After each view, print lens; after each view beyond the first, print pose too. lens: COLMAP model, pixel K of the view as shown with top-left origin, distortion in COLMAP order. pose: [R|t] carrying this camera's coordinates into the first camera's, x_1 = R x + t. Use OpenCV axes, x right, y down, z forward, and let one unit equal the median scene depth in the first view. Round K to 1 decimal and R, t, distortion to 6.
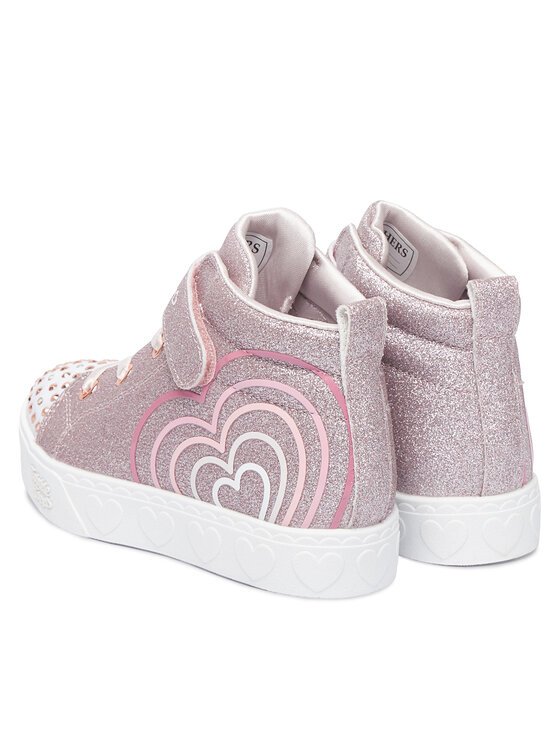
lens RADIAL K [[3107.8, 0, 280.0], [0, 3107.8, 373.0], [0, 0, 1]] dist [0.062667, 0.310557]
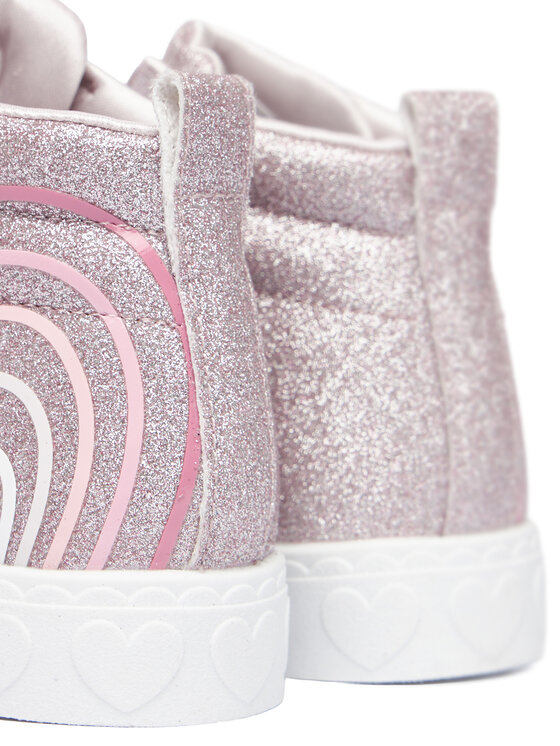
lens RADIAL K [[2637.2, 0, 280.0], [0, 2637.2, 373.0], [0, 0, 1]] dist [-0.026930, -0.174443]
pose [[0.991316, -0.023424, 0.129402, -0.014315], [0.049599, 0.977935, -0.202938, 0.100255], [-0.121793, 0.207594, 0.970604, 0.610701]]
